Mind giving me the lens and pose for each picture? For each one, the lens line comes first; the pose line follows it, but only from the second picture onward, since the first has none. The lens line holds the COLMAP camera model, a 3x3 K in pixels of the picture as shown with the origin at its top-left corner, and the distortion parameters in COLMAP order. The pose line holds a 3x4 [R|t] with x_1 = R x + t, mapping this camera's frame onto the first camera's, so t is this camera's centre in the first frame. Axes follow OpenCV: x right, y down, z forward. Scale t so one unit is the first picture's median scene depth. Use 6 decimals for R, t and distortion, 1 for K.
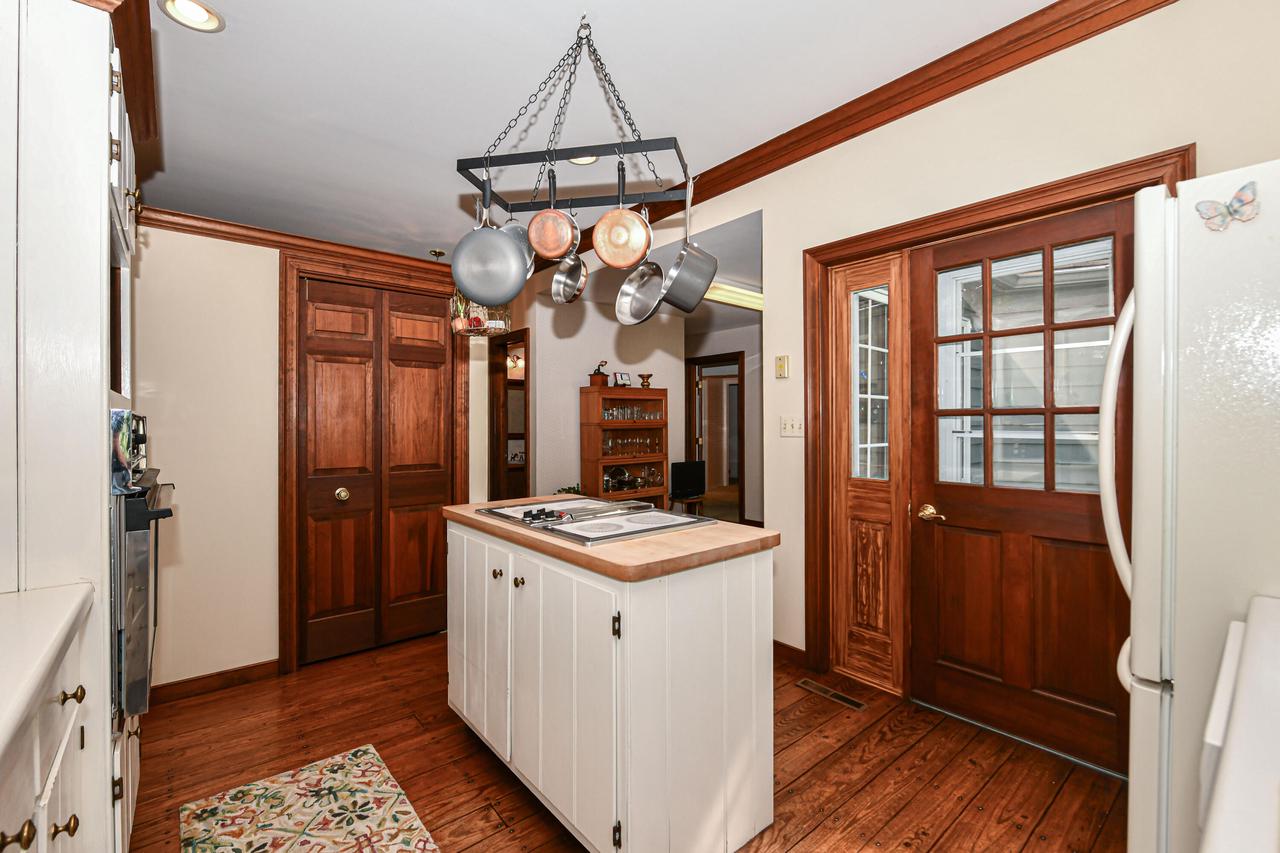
lens RADIAL K [[549.9, 0, 634.6], [0, 549.9, 429.7], [0, 0, 1]] dist [-0.000053, -0.000006]
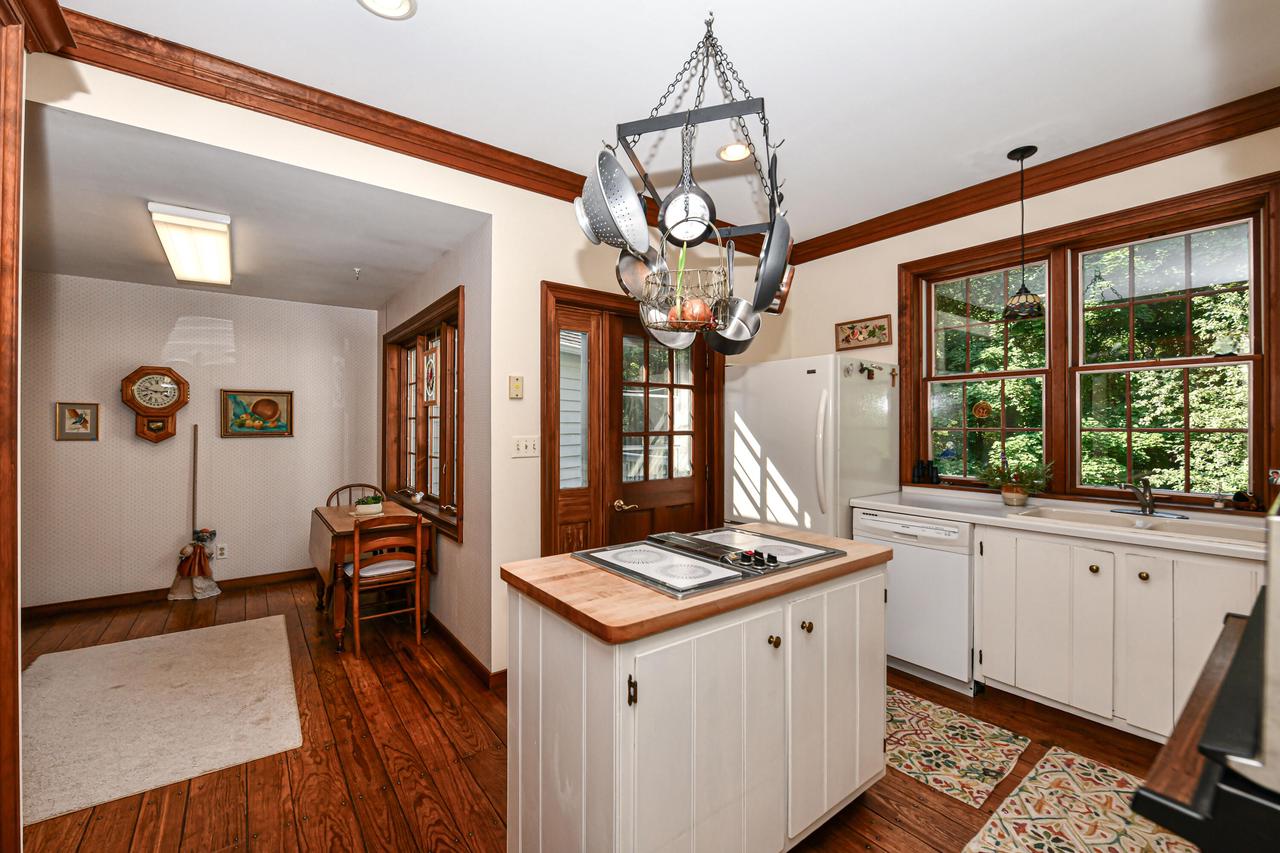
lens RADIAL K [[518.9, 0, 628.9], [0, 518.9, 424.8], [0, 0, 1]] dist [-0.012498, -0.000466]
pose [[0.061356, -0.000696, 0.998116, -0.716851], [0.006785, 0.999977, 0.000281, -0.050551], [-0.998093, 0.006755, 0.061360, 0.818704]]
